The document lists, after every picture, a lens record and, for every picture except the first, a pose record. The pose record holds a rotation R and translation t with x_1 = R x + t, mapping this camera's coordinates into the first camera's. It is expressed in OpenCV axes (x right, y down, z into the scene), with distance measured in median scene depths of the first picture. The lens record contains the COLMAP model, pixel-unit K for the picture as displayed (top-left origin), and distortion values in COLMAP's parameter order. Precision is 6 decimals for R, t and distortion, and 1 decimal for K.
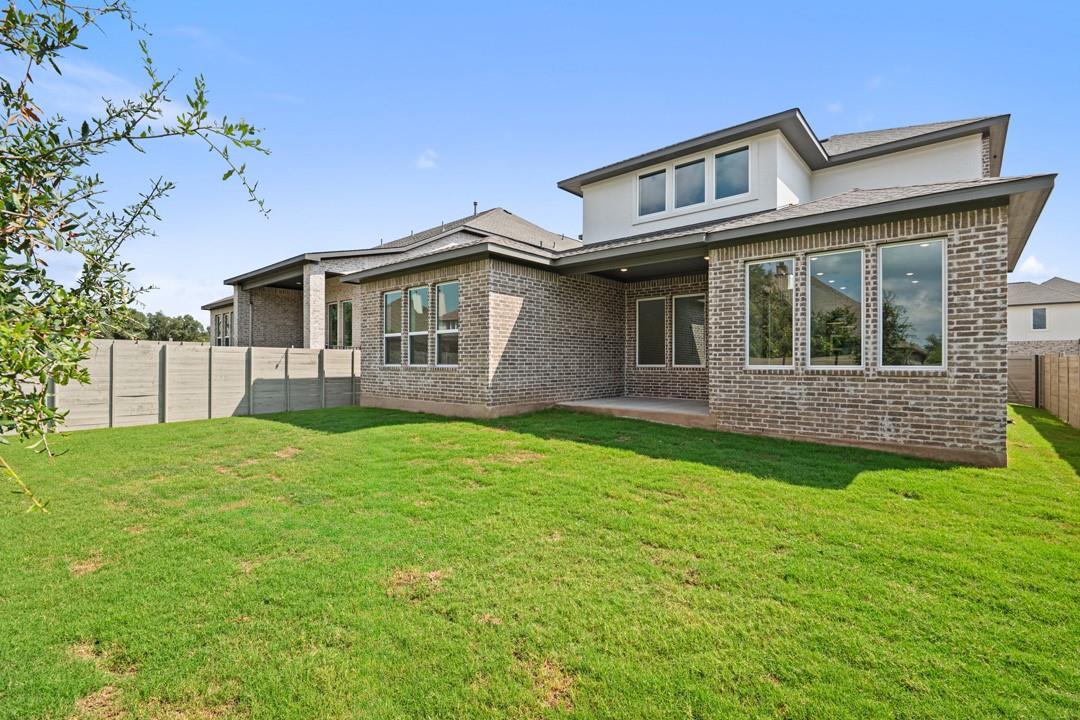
lens RADIAL K [[489.9, 0, 539.6], [0, 489.9, 361.8], [0, 0, 1]] dist [0.003405, -0.009041]
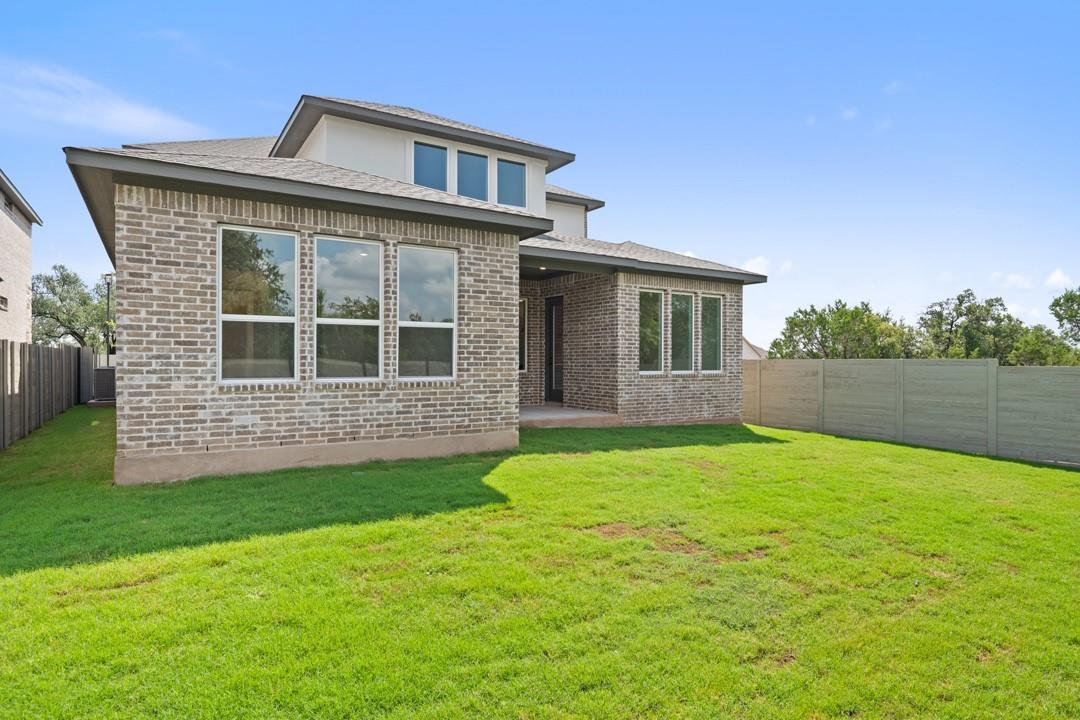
lens RADIAL K [[610.2, 0, 540.0], [0, 610.2, 360.0], [0, 0, 1]] dist [0.001253, 0.000134]
pose [[0.284601, 0.001911, 0.958644, -1.099970], [-0.001875, 0.999997, -0.001437, -0.018504], [-0.958644, -0.001388, 0.284604, 0.772281]]
